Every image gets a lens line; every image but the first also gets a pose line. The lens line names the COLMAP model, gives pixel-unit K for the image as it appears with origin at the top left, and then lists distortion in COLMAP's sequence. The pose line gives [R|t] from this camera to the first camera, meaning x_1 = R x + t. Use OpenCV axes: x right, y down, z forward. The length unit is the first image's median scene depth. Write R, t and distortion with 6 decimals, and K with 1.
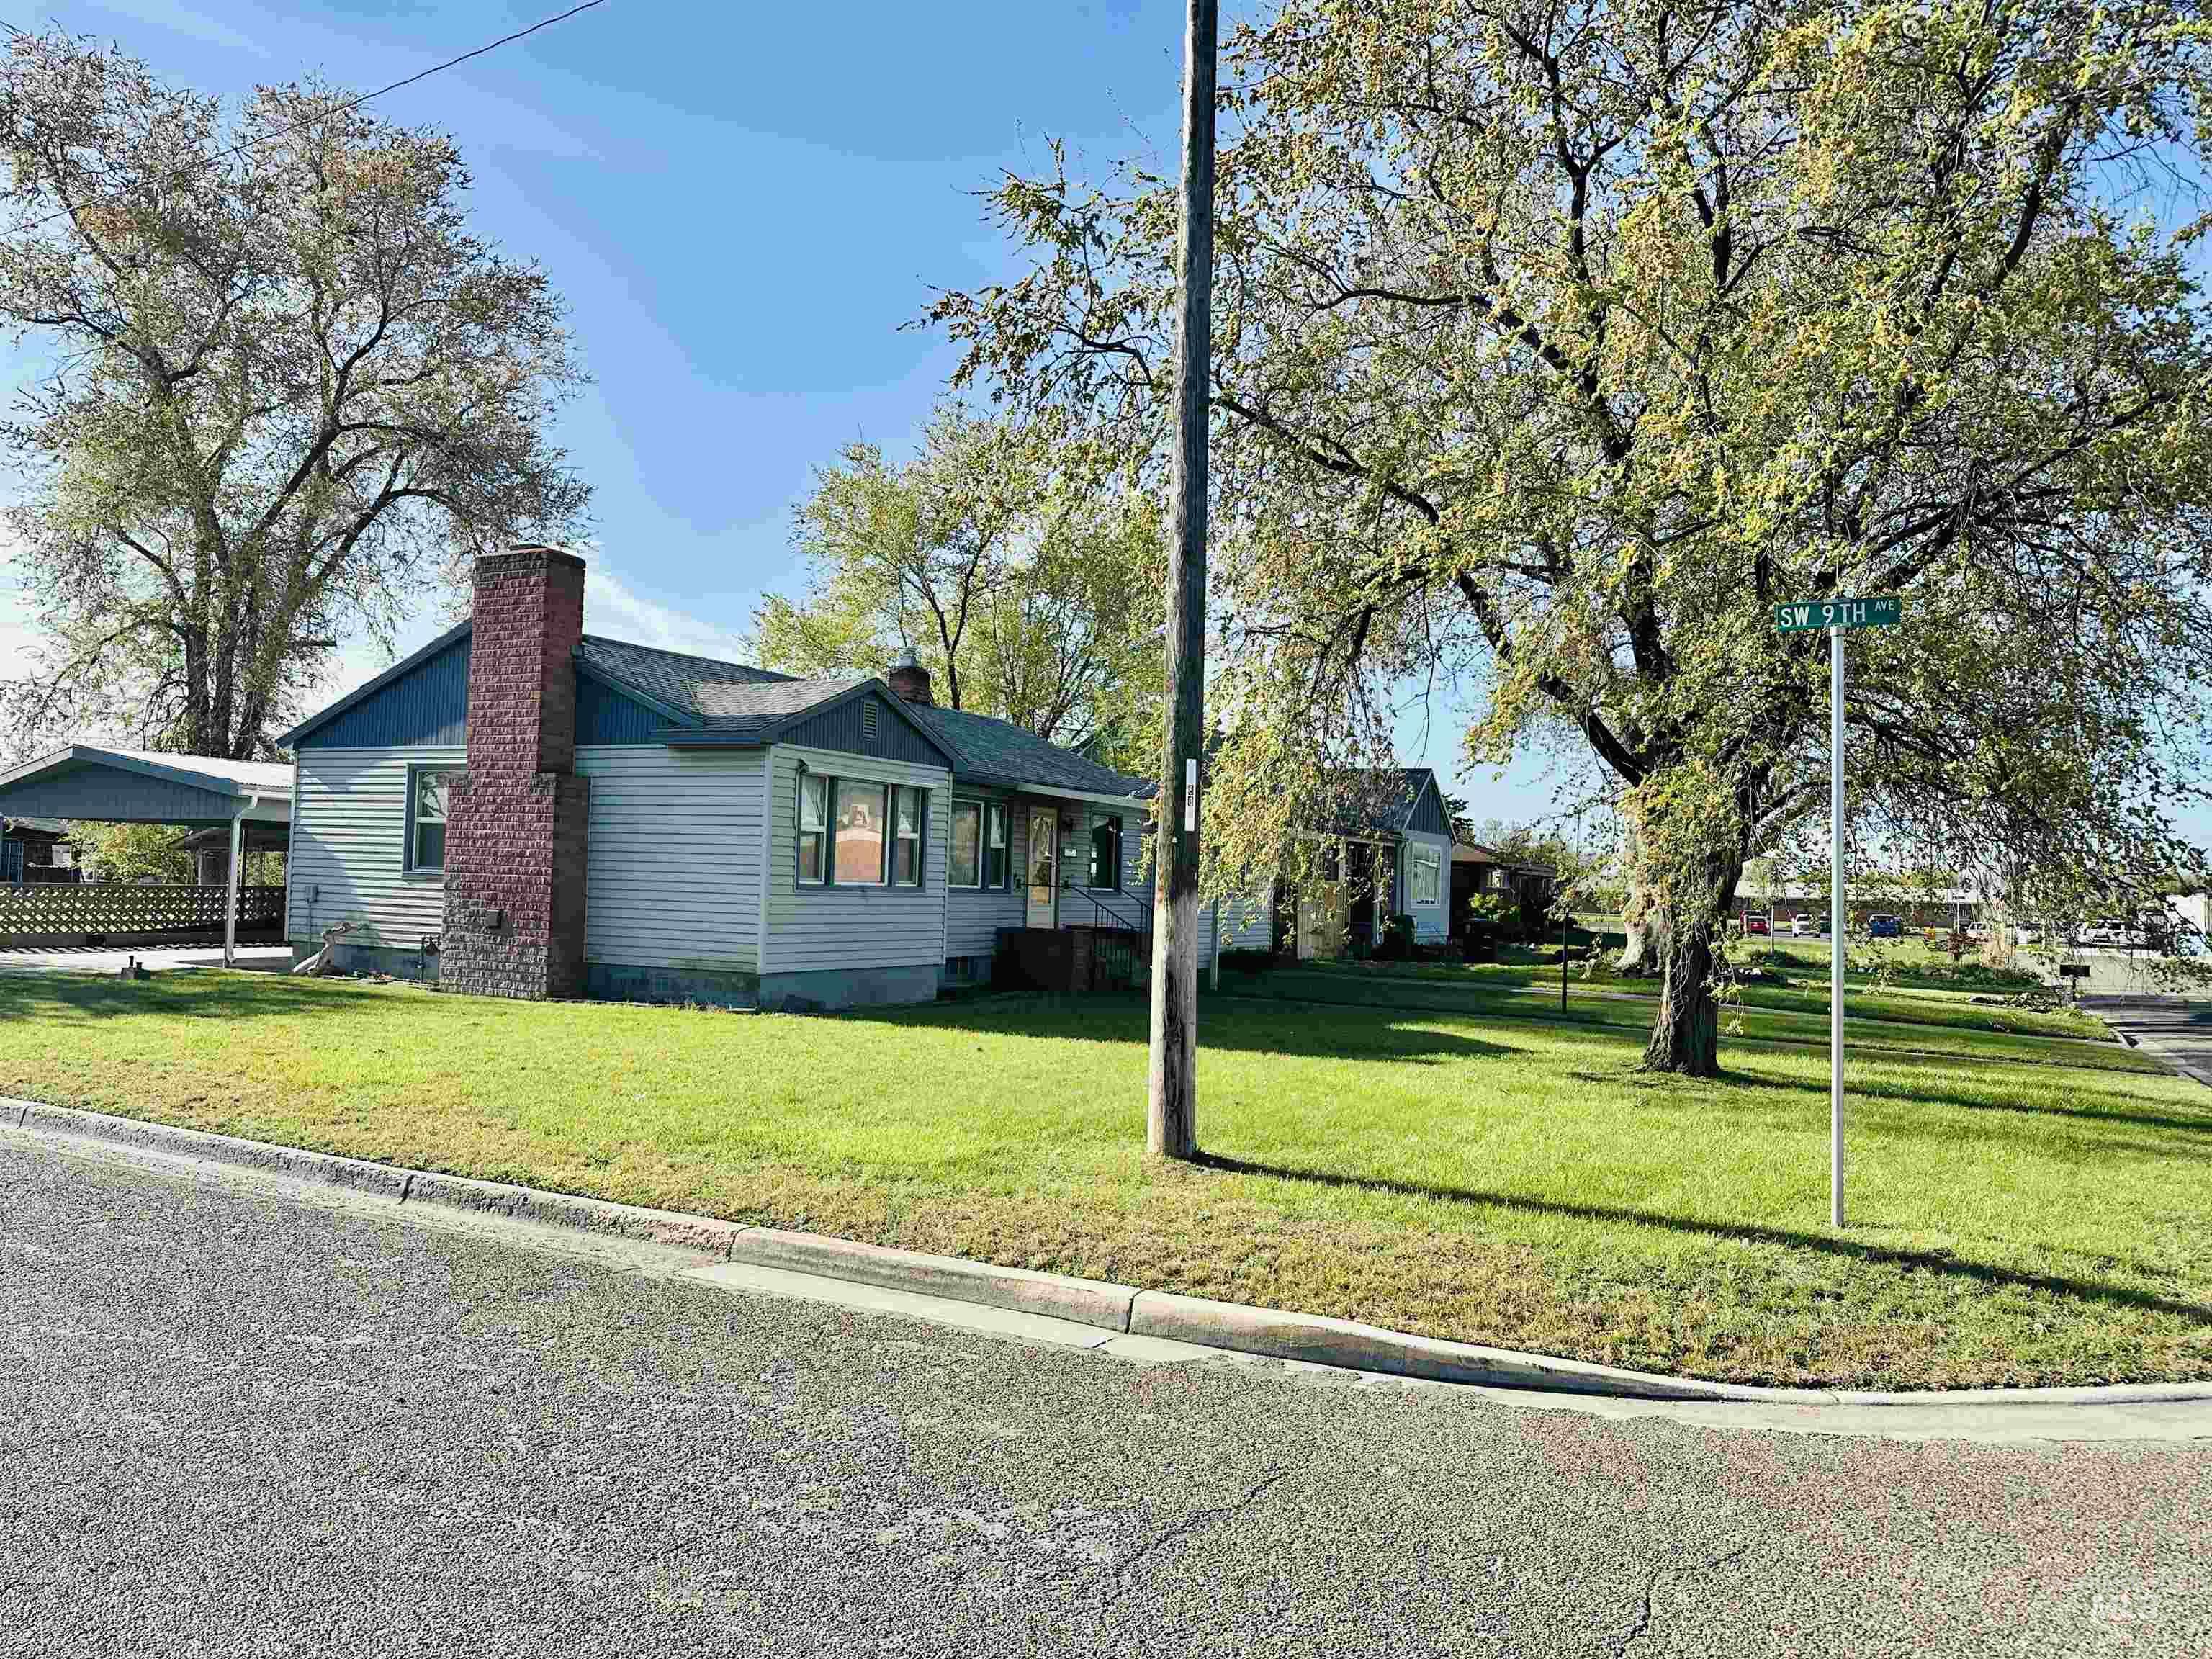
lens RADIAL K [[1623.8, 0, 1122.2], [0, 1623.8, 834.1], [0, 0, 1]] dist [0.027978, -0.058396]
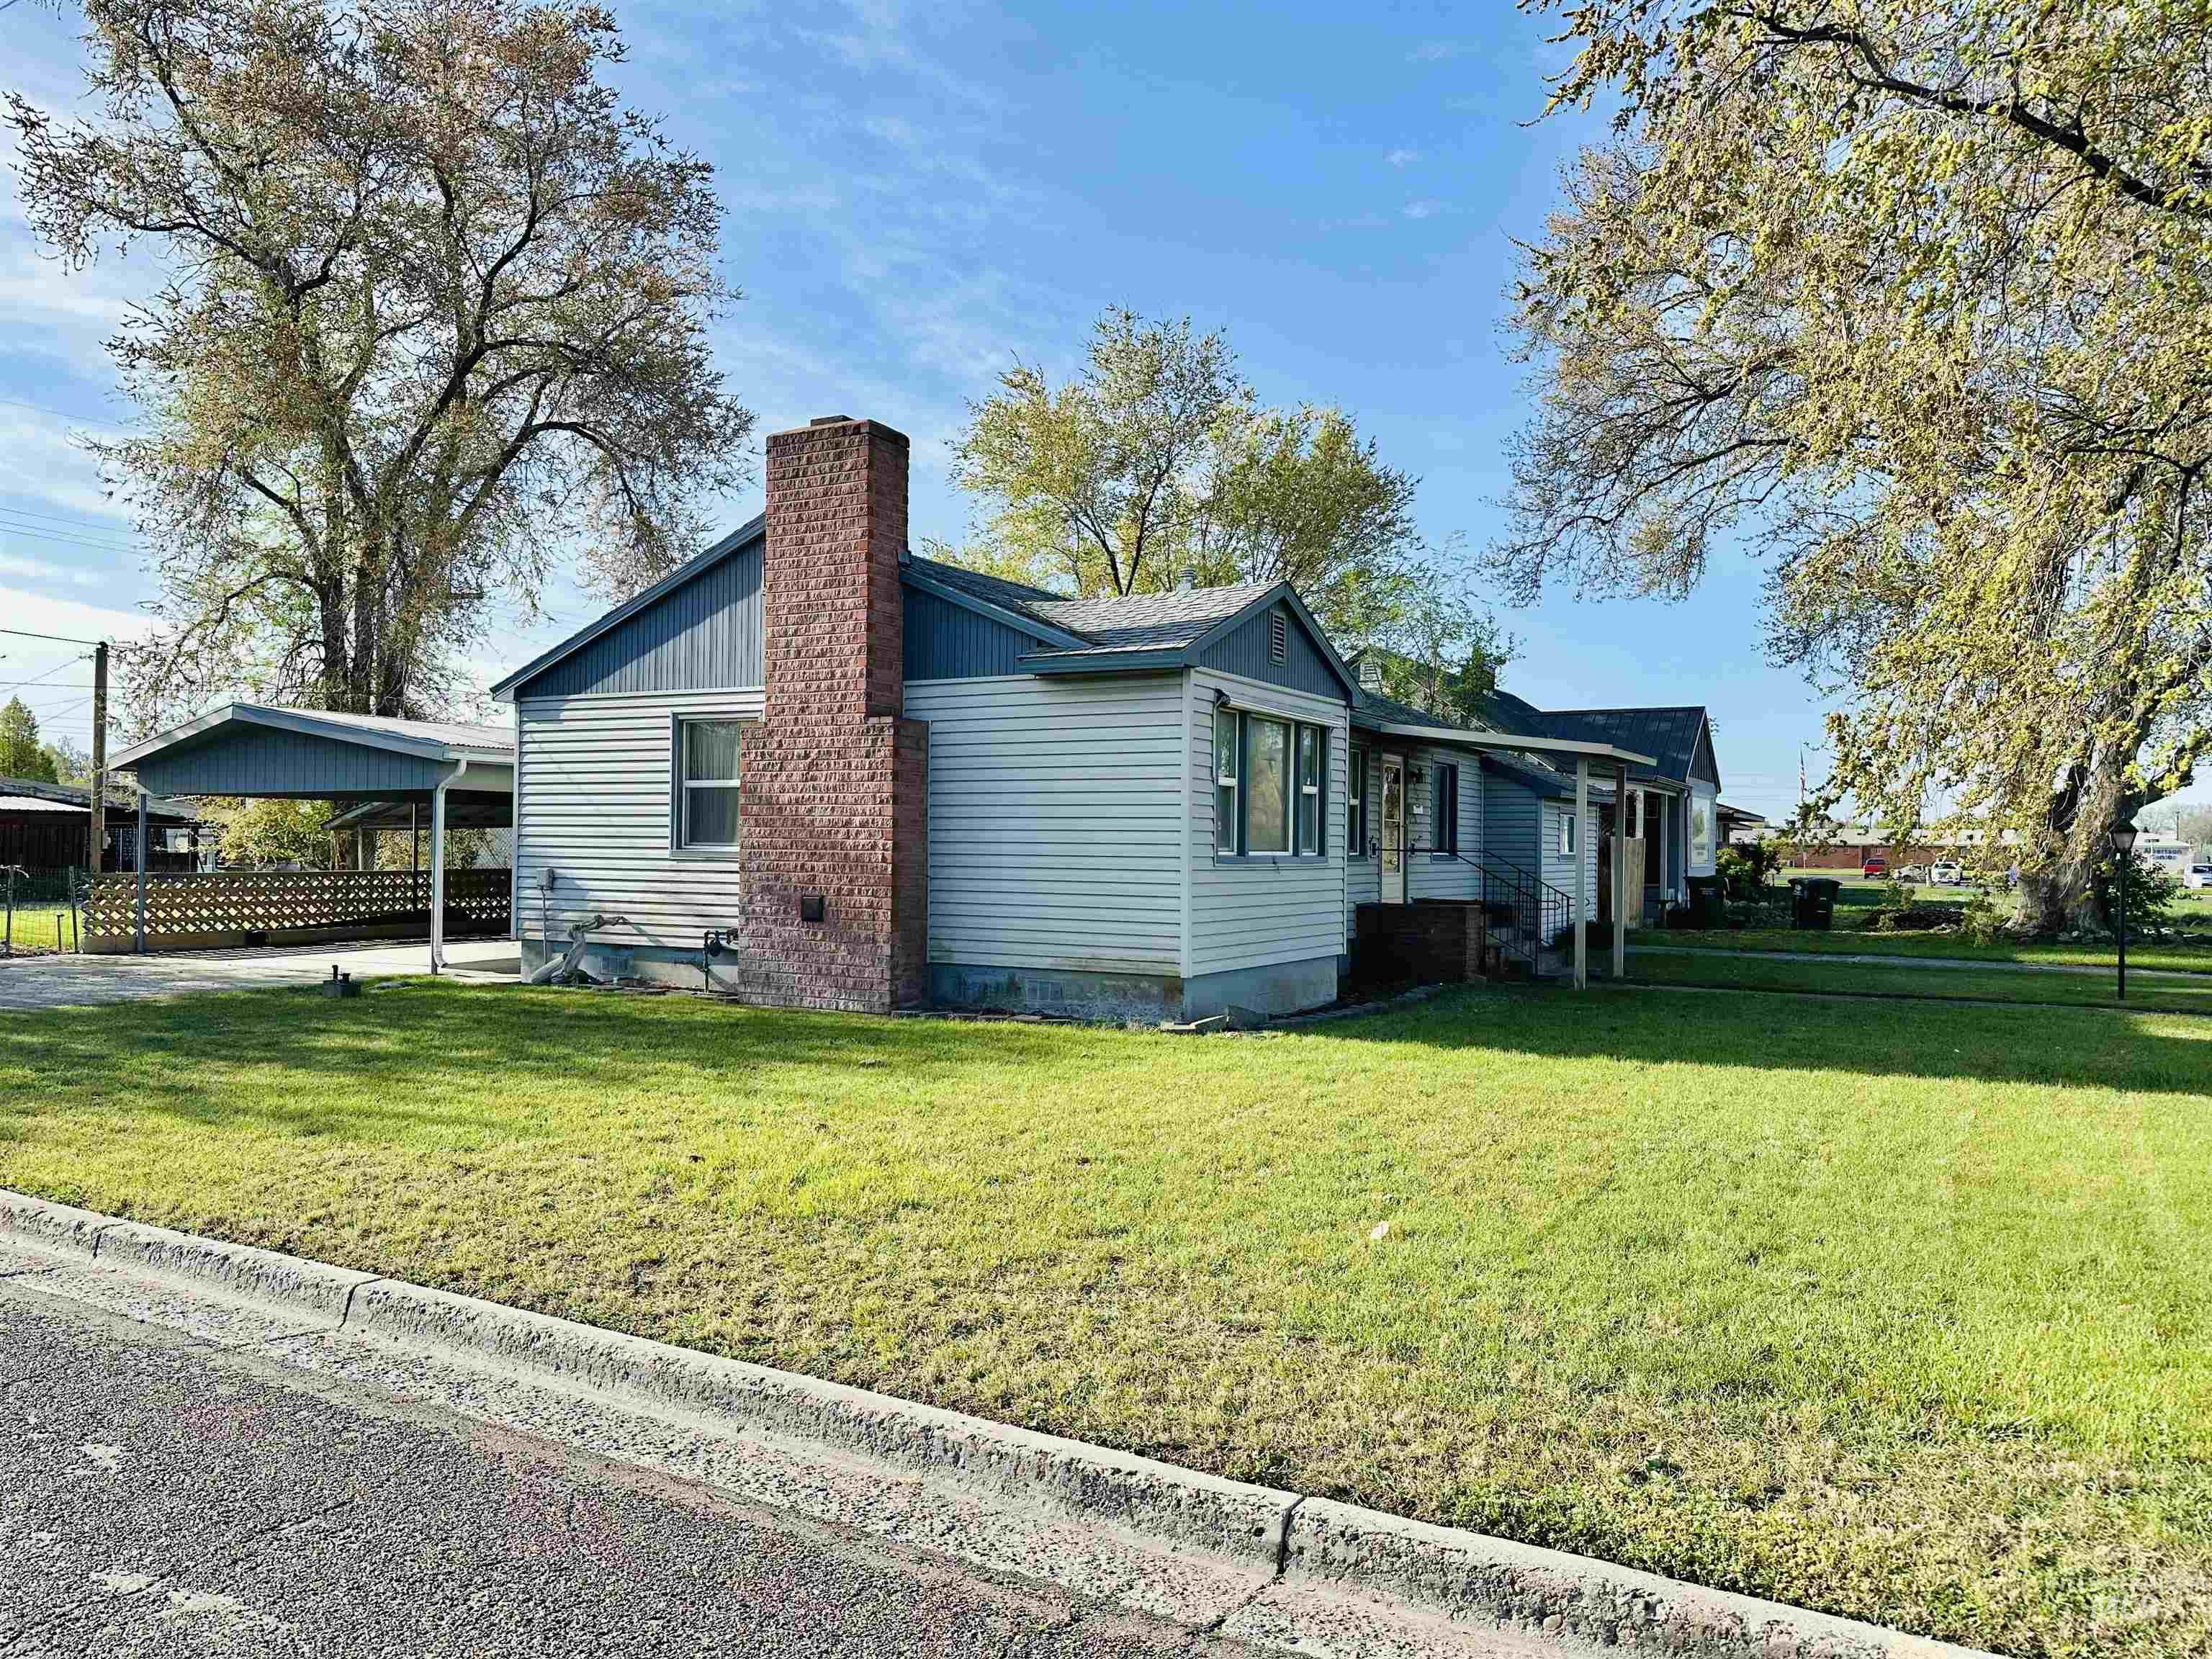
lens RADIAL K [[1578.8, 0, 1101.9], [0, 1578.8, 853.1], [0, 0, 1]] dist [0.030009, -0.061151]
pose [[0.999230, -0.020622, -0.033369, -0.209603], [0.021777, 0.999164, 0.034611, 0.002758], [0.032627, -0.035311, 0.998844, 0.248081]]
